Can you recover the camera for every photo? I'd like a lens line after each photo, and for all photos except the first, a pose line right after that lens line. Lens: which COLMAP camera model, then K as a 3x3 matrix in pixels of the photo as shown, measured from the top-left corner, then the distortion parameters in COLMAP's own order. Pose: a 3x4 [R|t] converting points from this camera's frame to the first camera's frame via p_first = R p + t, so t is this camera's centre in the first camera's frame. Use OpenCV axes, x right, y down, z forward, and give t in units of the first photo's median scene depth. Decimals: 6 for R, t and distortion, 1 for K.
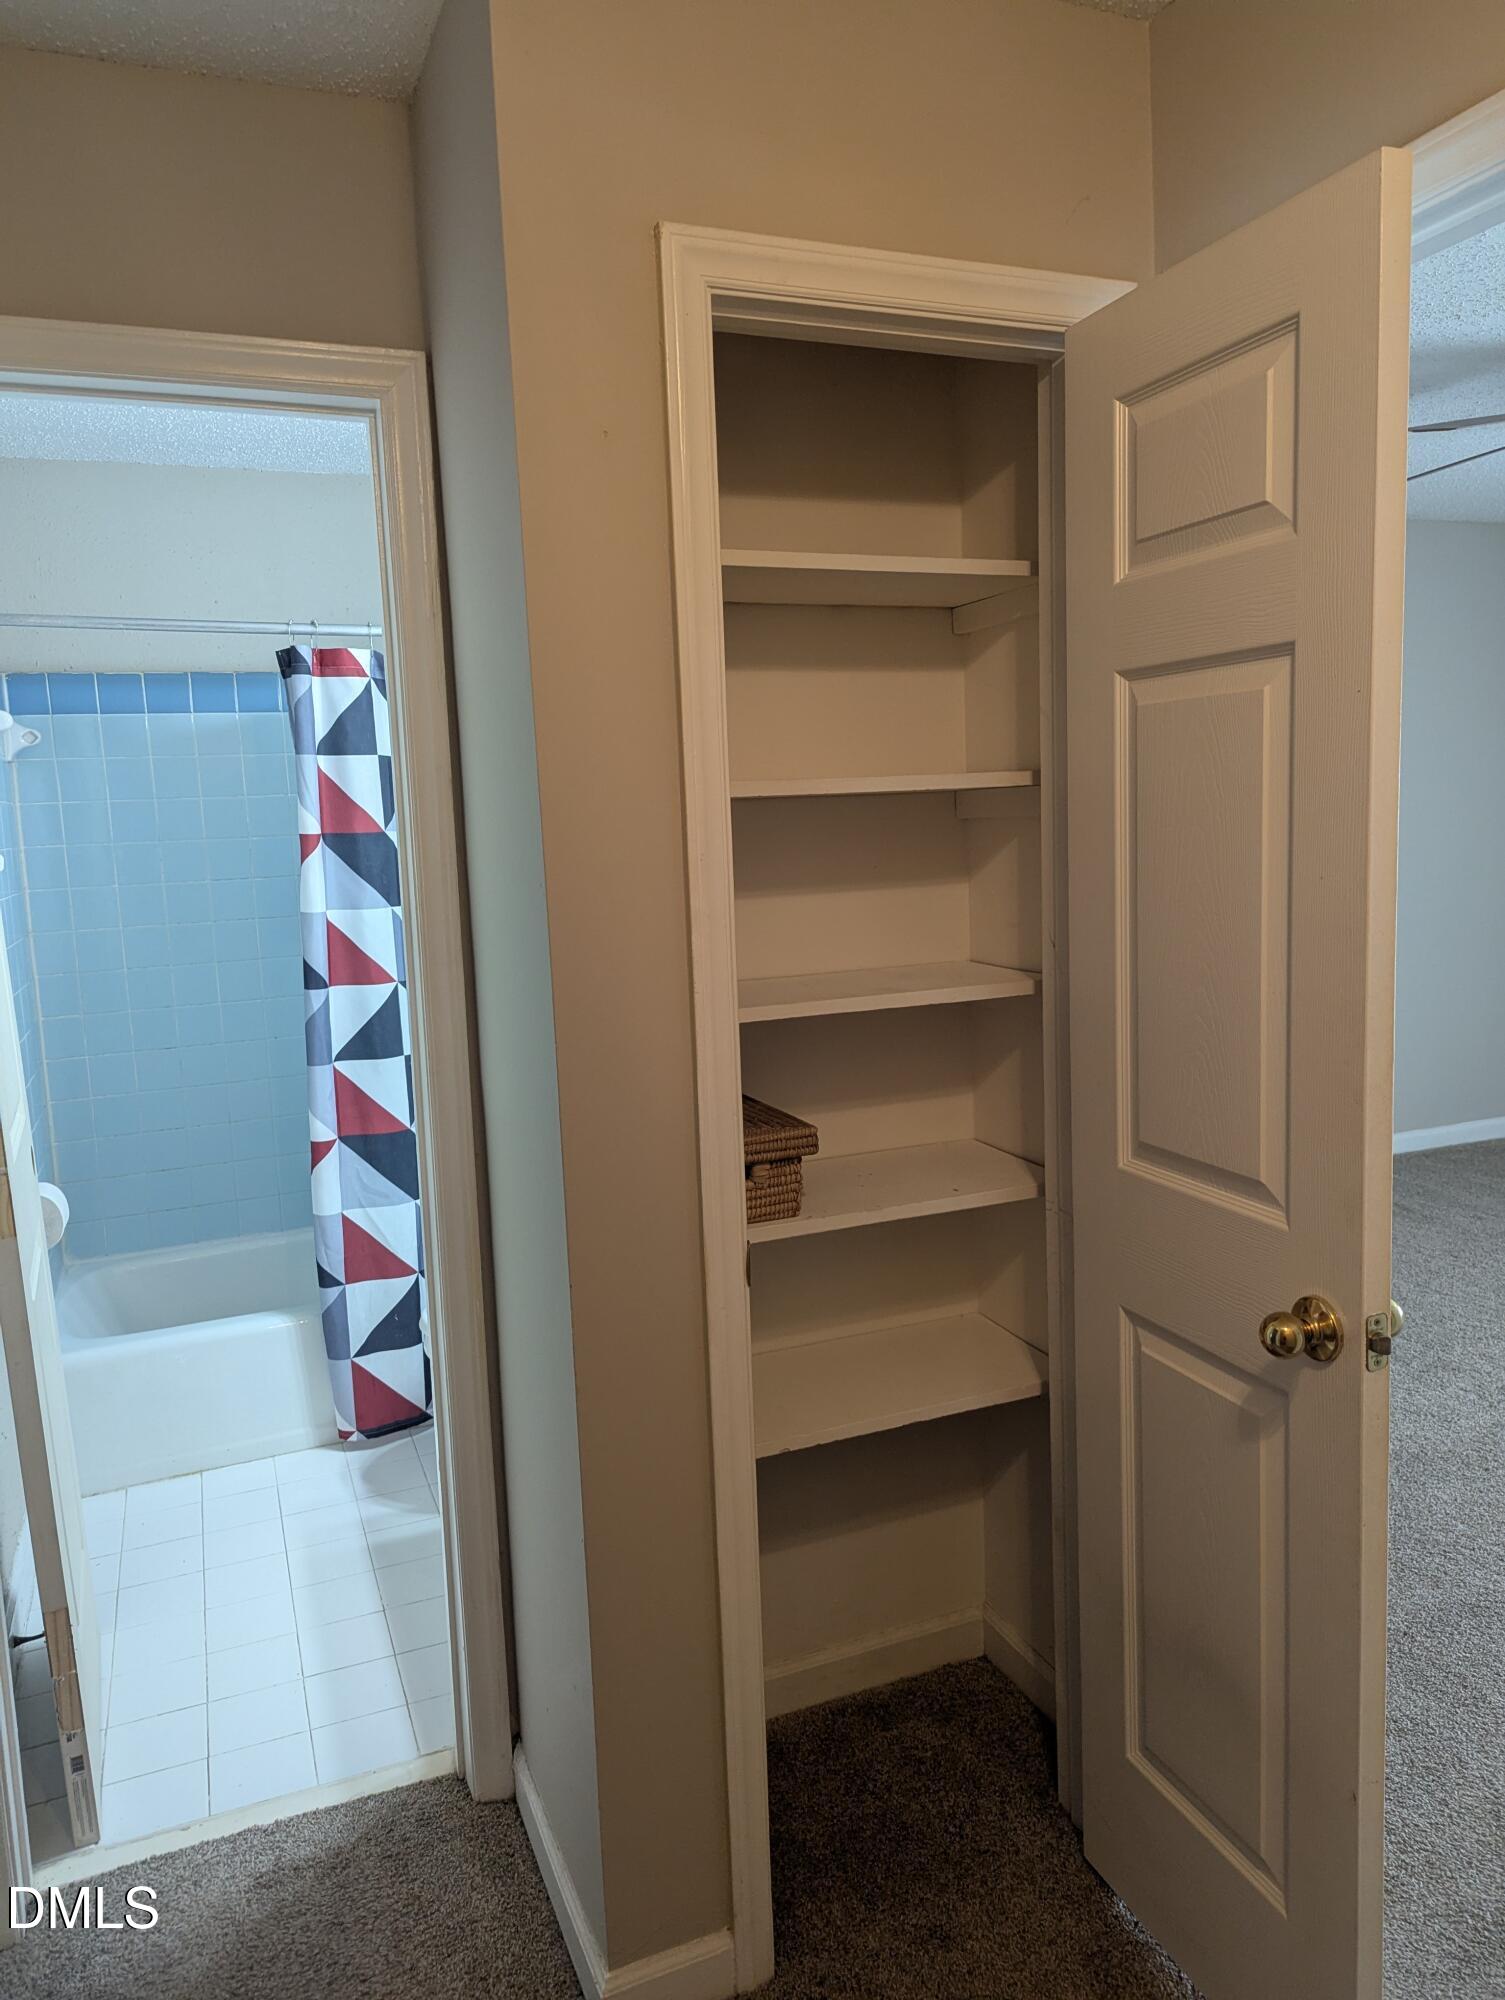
lens RADIAL K [[1412.4, 0, 745.4], [0, 1412.4, 986.8], [0, 0, 1]] dist [0.059275, -0.057641]
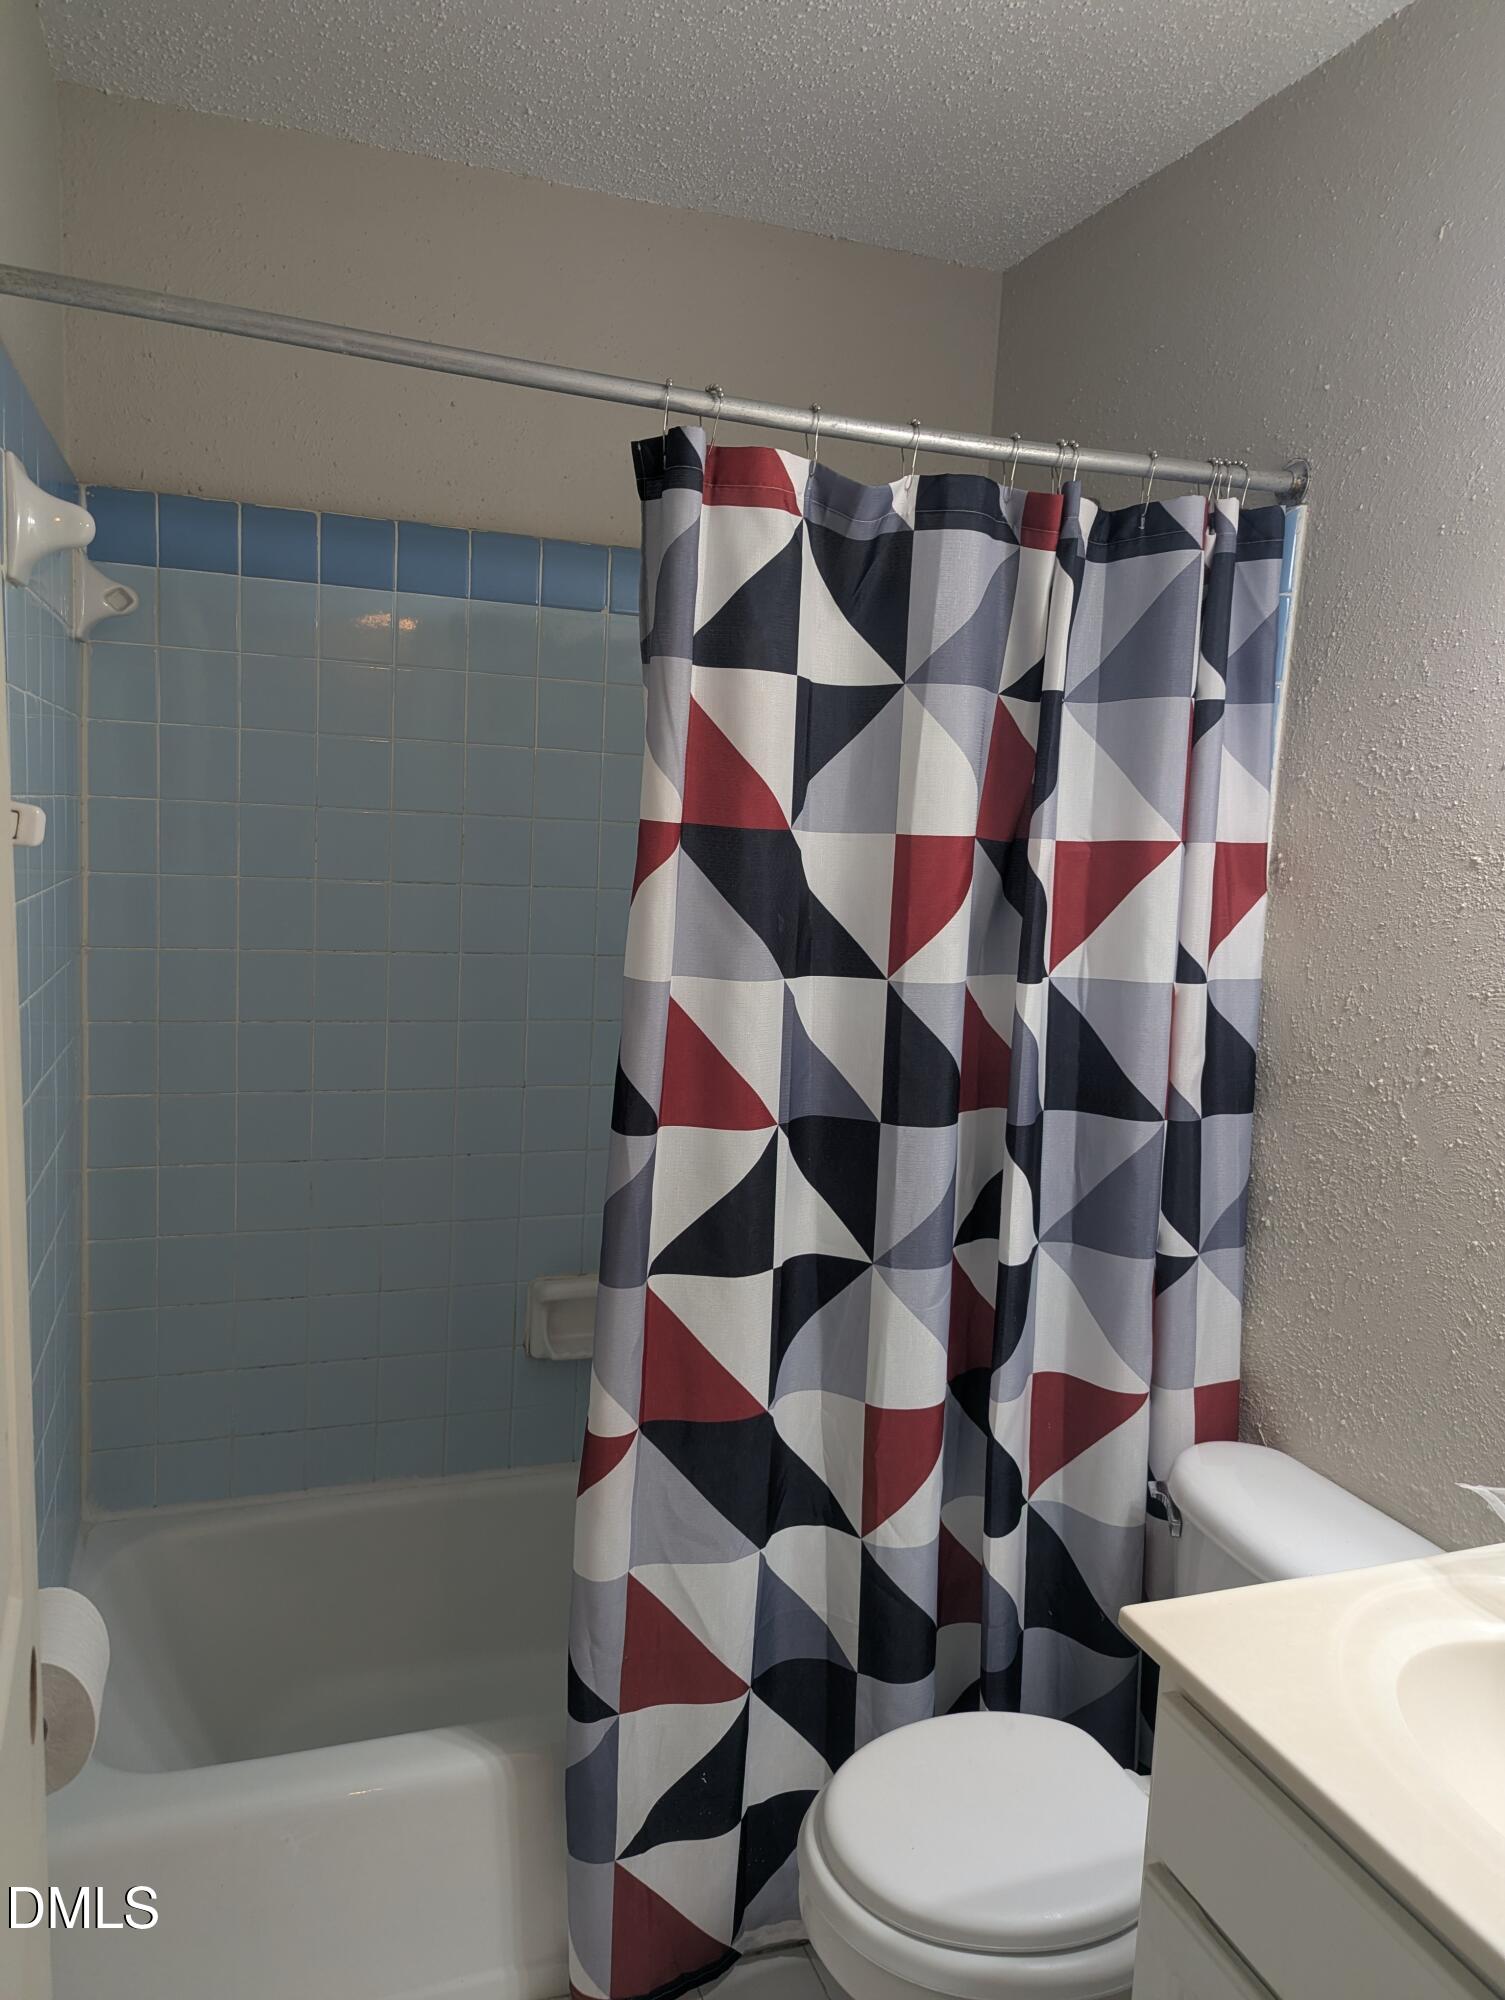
lens RADIAL K [[1412.4, 0, 721.6], [0, 1412.4, 979.8], [0, 0, 1]] dist [0.059275, -0.057641]
pose [[0.994784, 0.094955, -0.037253, -0.255578], [-0.095309, 0.995417, -0.007821, -0.050095], [0.036339, 0.011331, 0.999275, 0.500629]]
